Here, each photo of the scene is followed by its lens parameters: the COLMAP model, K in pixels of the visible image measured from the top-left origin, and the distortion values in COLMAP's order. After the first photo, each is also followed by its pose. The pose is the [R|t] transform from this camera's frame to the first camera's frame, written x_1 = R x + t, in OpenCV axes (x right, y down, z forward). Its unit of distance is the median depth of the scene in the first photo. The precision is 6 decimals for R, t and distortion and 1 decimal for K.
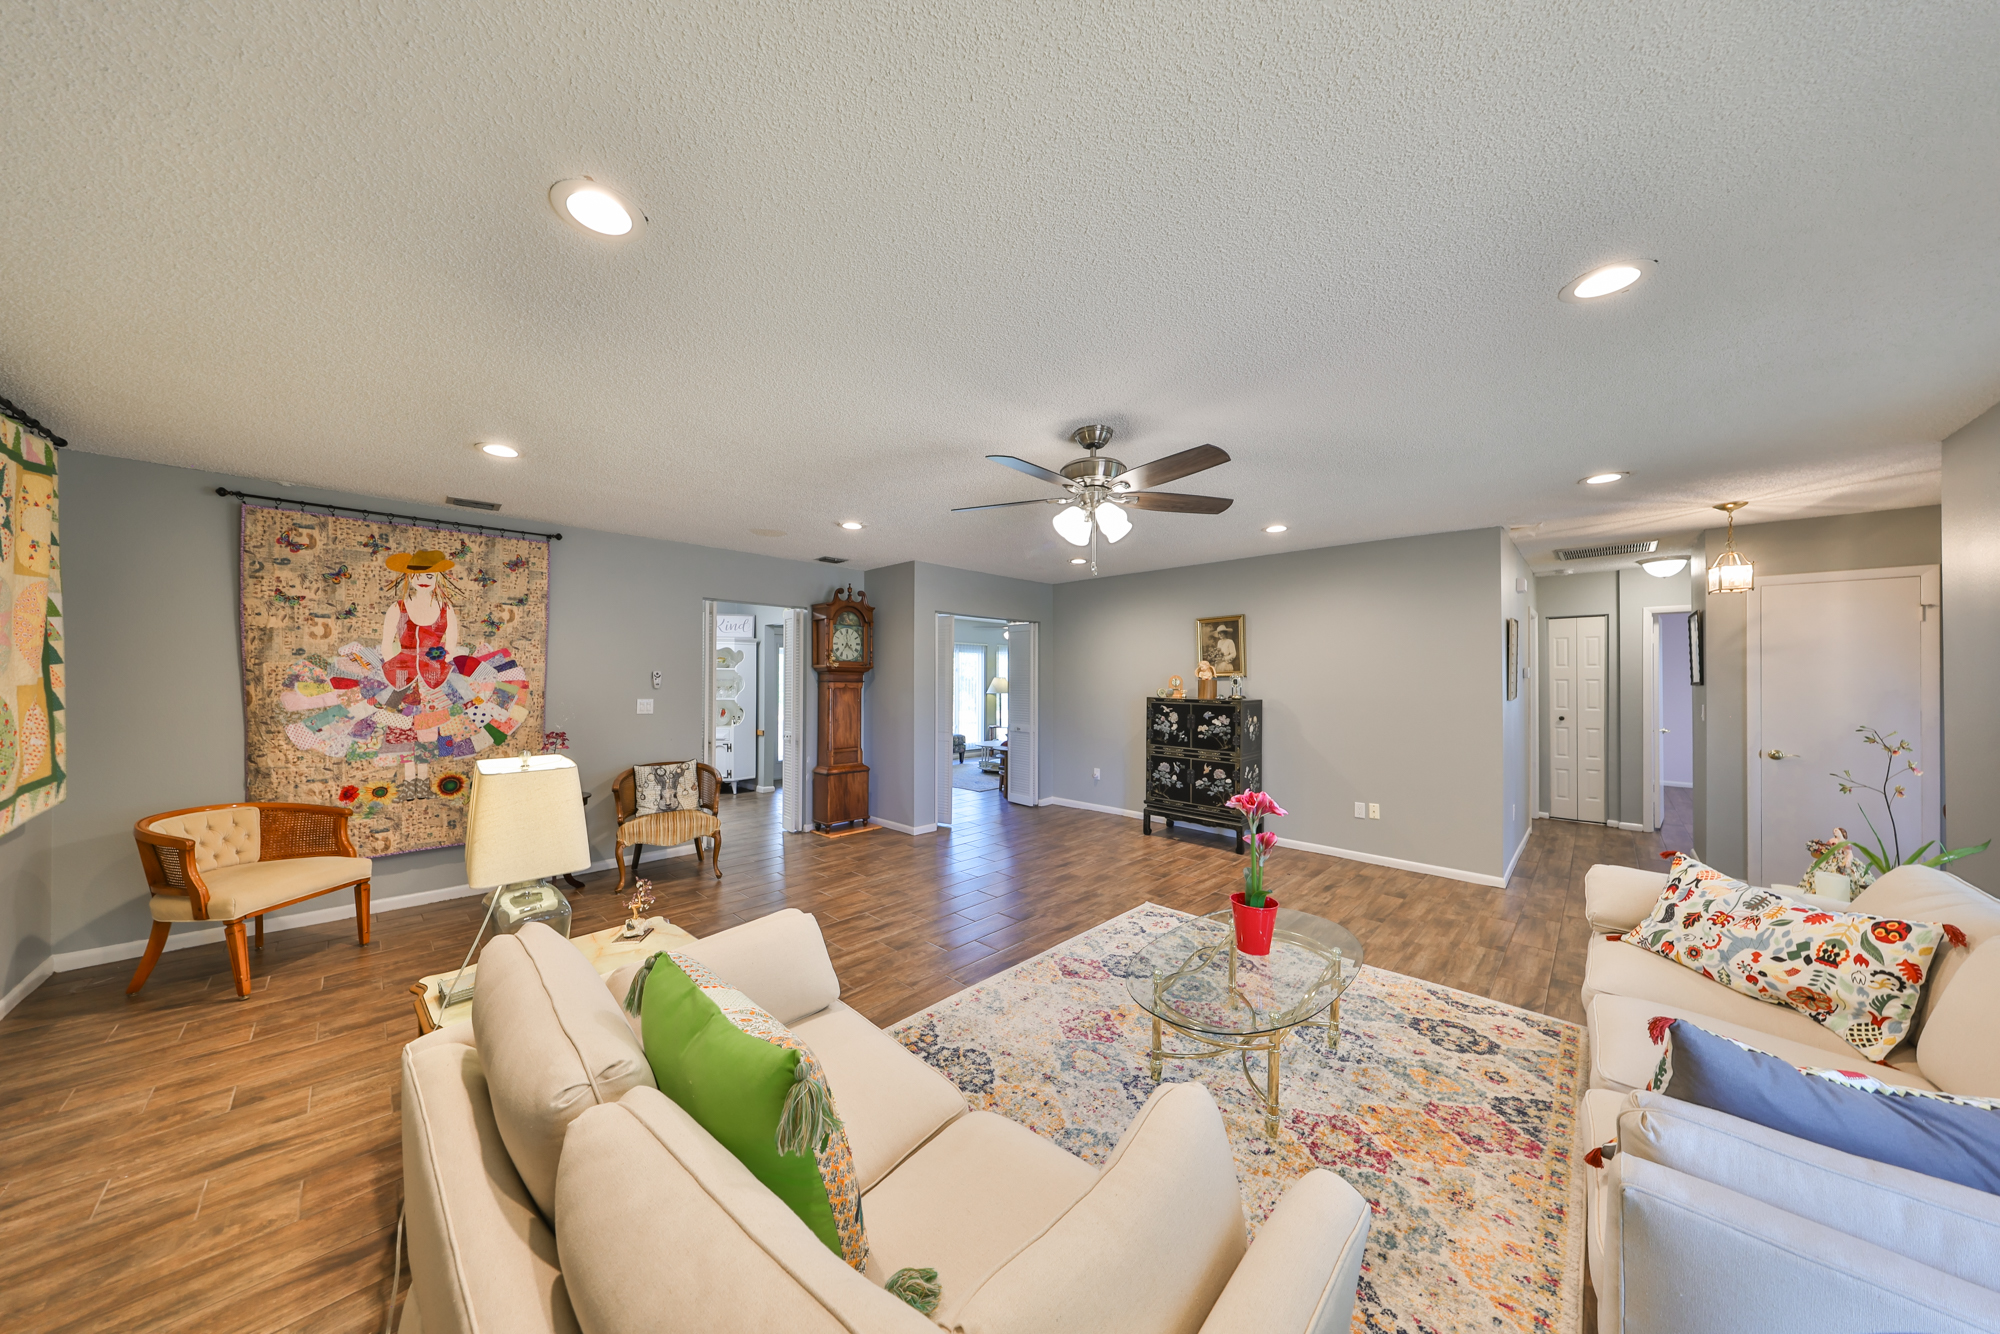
lens RADIAL K [[619.6, 0, 988.6], [0, 619.6, 669.9], [0, 0, 1]] dist [-0.001082, -0.000126]
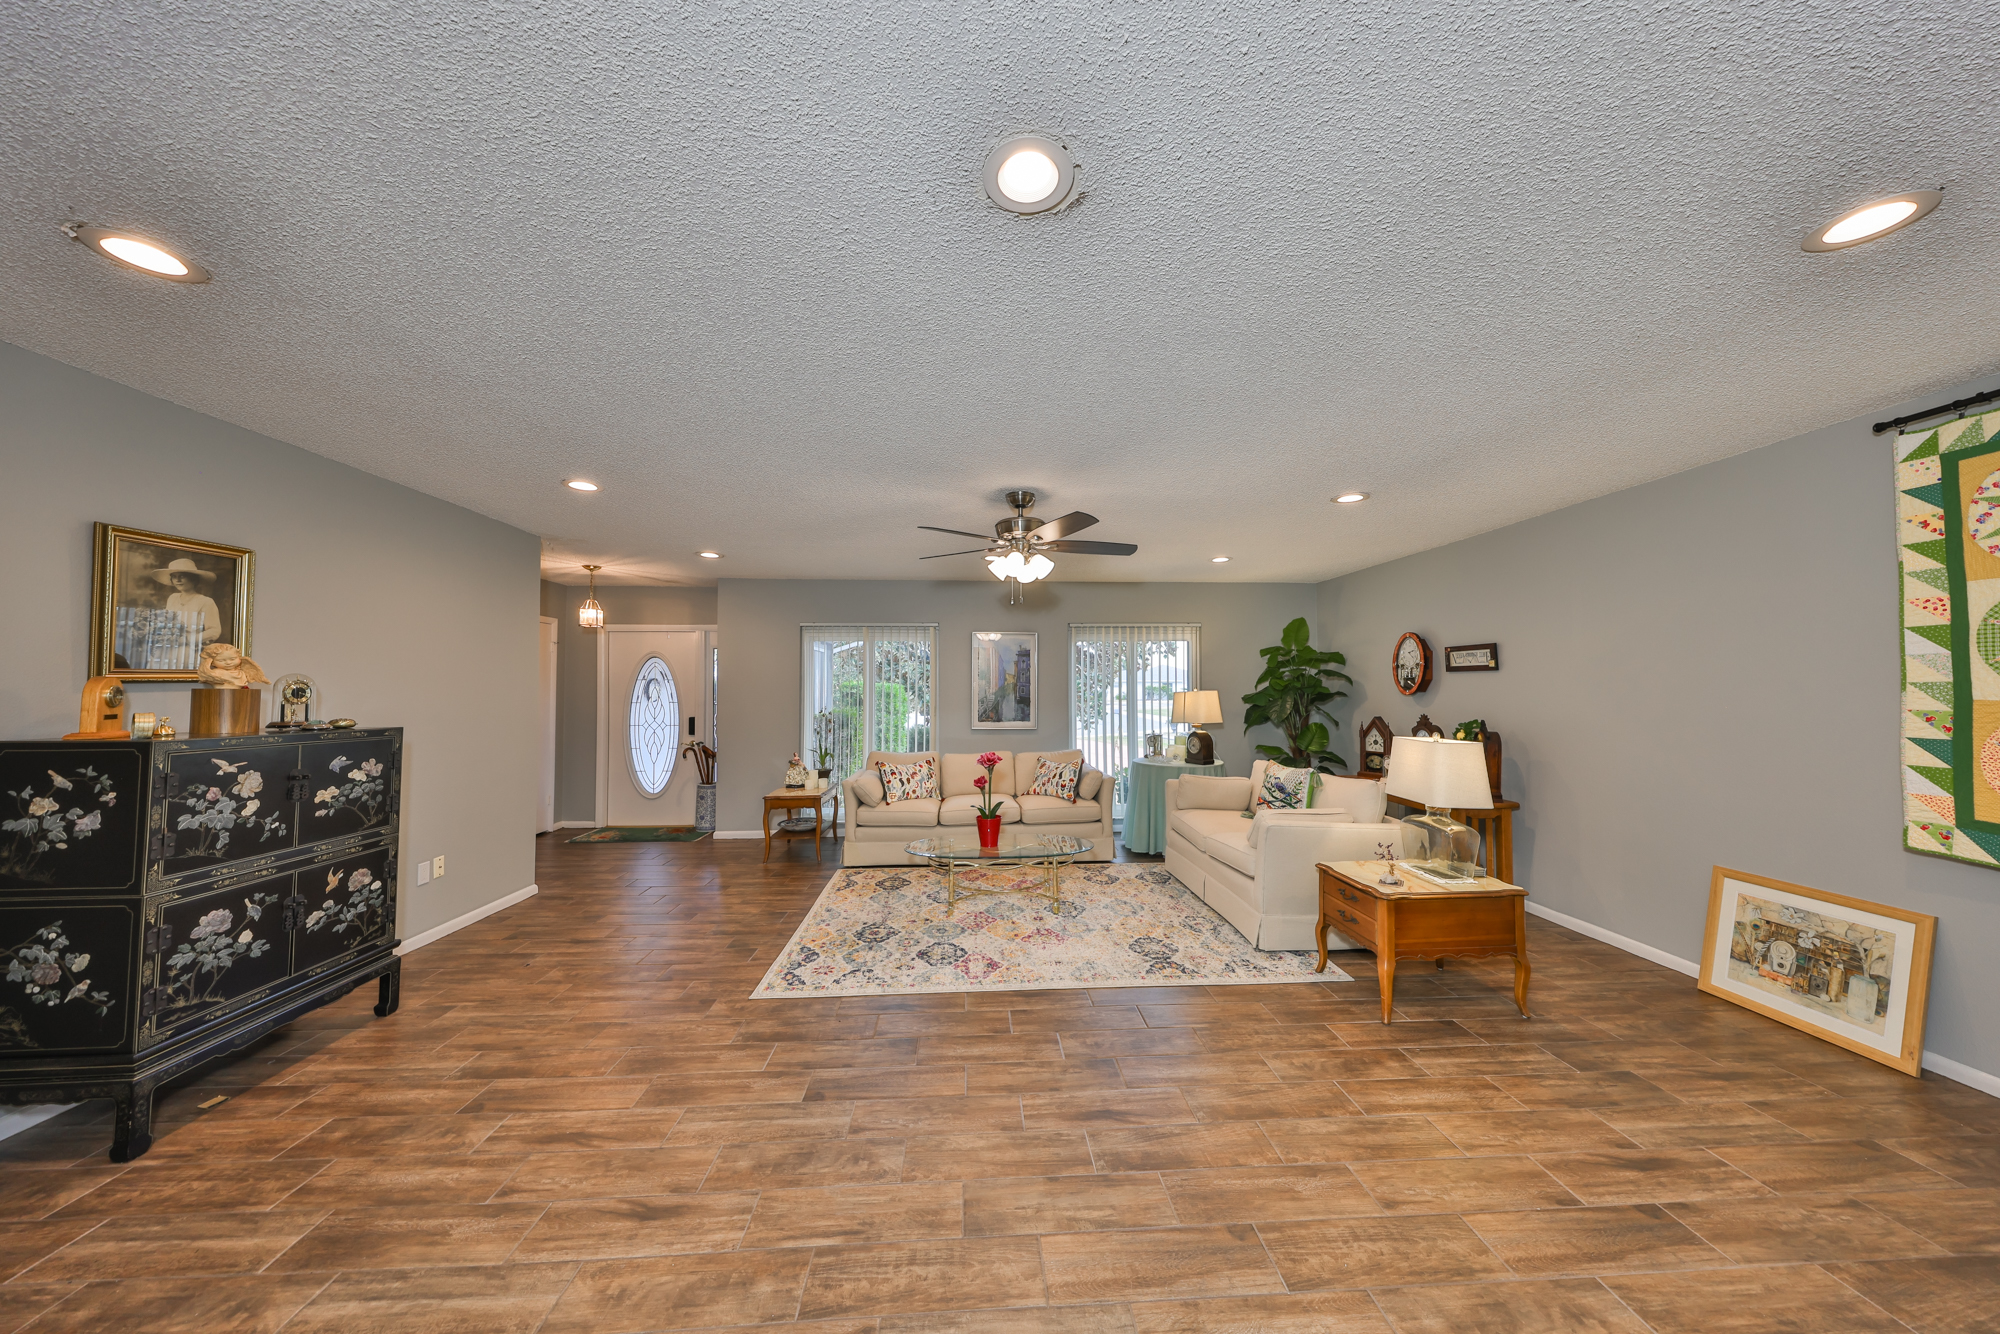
lens RADIAL K [[619.6, 0, 993.4], [0, 619.6, 675.0], [0, 0, 1]] dist [-0.001082, -0.000126]
pose [[-0.730862, 0.012272, 0.682415, -0.334172], [-0.011356, 0.999481, -0.030135, 0.013666], [-0.682431, -0.029774, -0.730344, 1.003988]]
